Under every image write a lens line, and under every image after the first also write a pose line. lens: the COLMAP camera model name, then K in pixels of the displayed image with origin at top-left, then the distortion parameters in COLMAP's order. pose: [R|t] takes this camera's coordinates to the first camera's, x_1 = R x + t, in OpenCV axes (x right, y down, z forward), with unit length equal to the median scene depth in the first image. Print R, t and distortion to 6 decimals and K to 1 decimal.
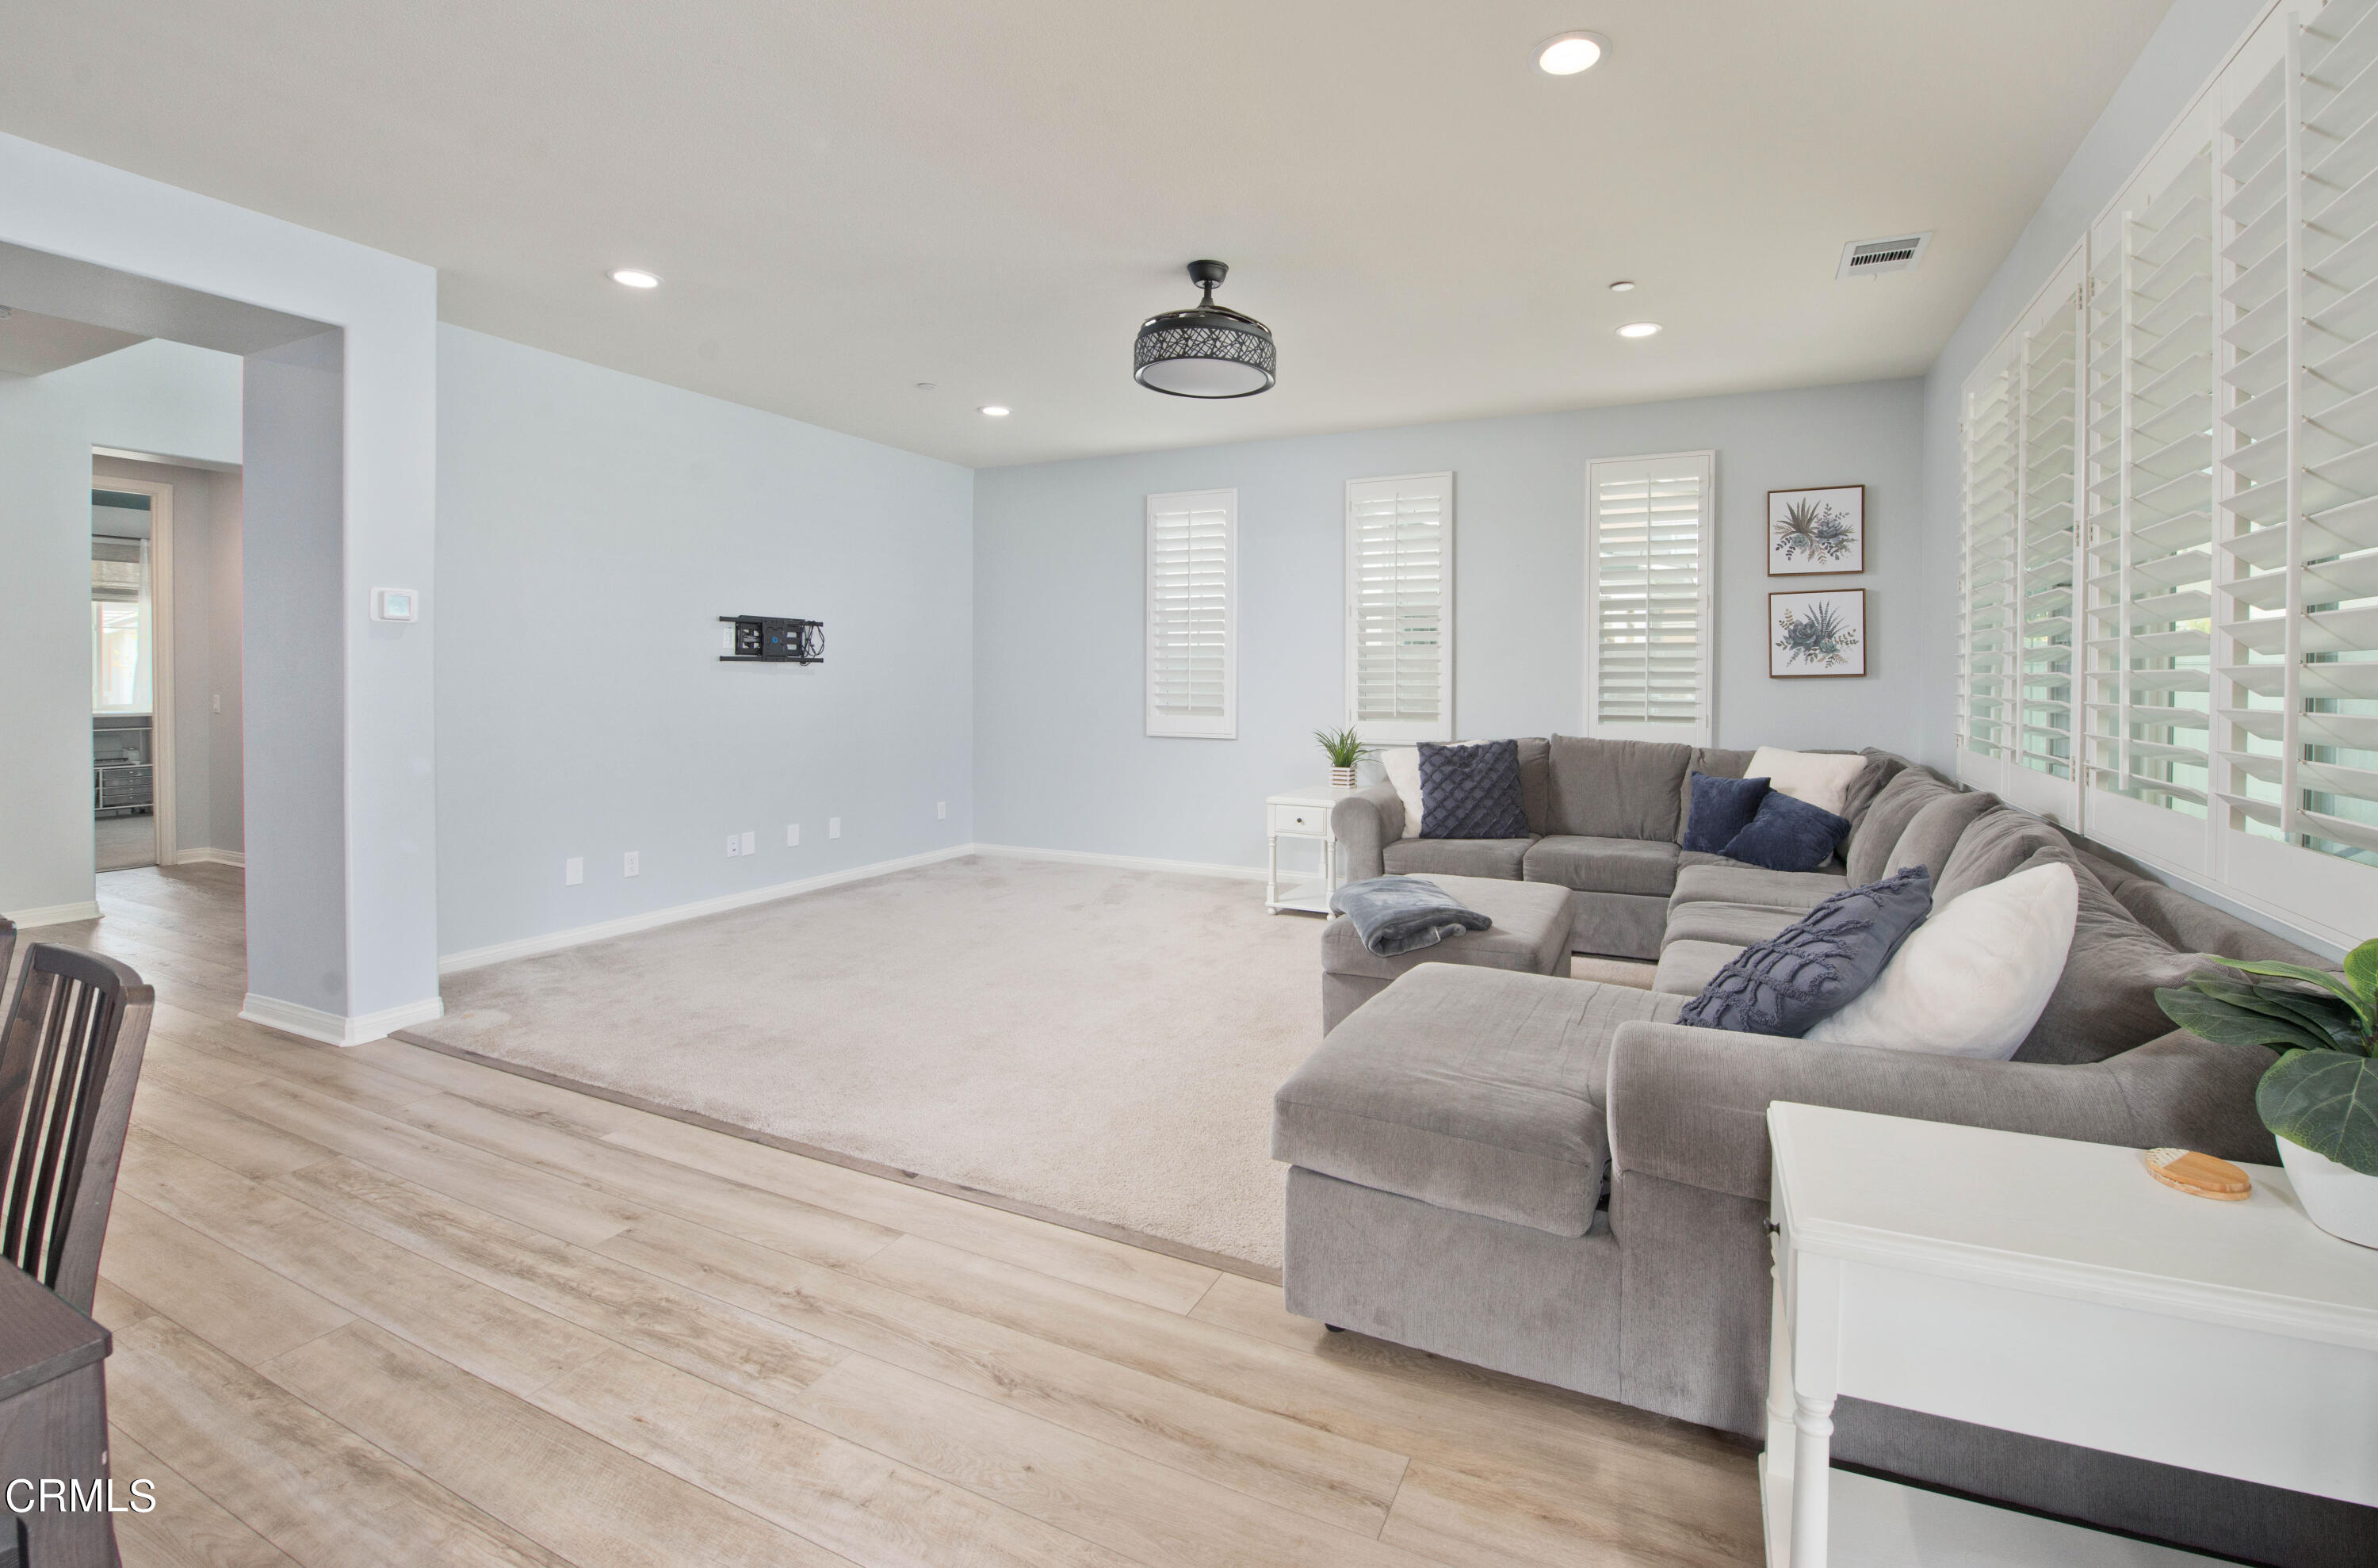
lens RADIAL K [[1054.7, 0, 1199.1], [0, 1054.7, 700.2], [0, 0, 1]] dist [-0.011101, -0.000160]
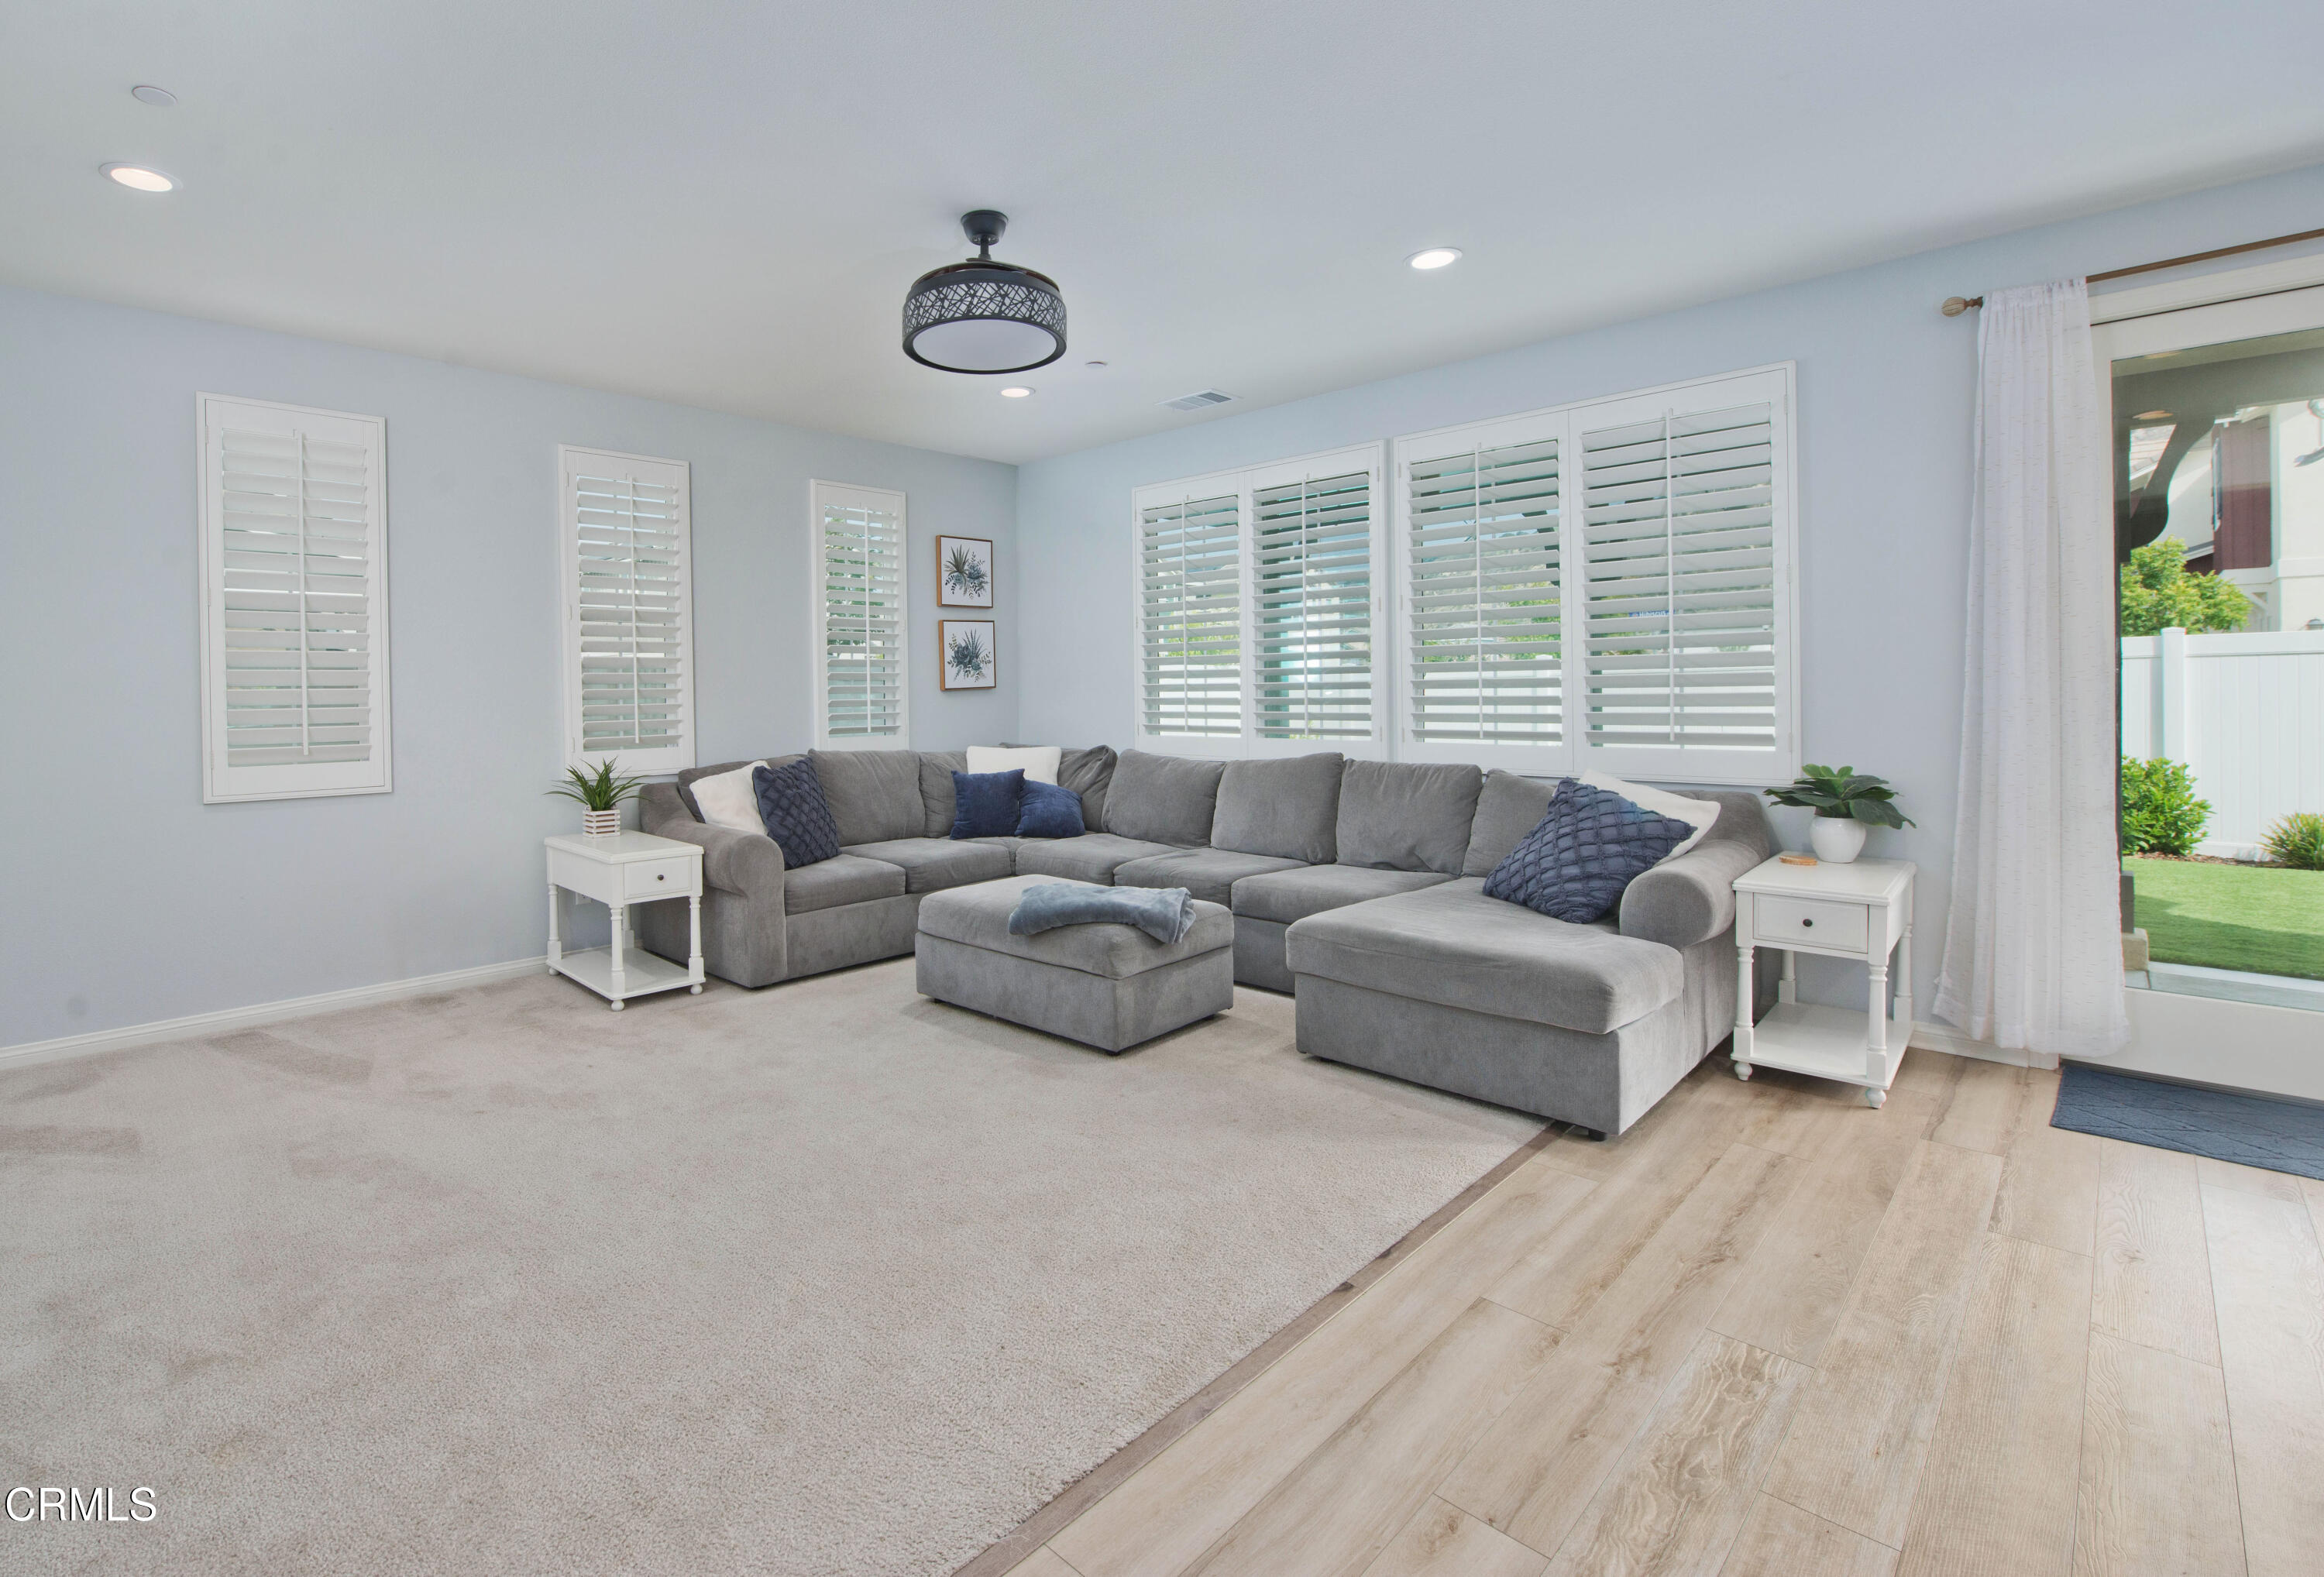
lens RADIAL K [[1059.4, 0, 1093.7], [0, 1059.4, 719.3], [0, 0, 1]] dist [-0.013944, -0.000809]
pose [[0.328872, -0.031596, 0.943846, -1.137617], [0.033232, 0.999208, 0.021870, -0.019821], [-0.943790, 0.024173, 0.329661, 0.927762]]
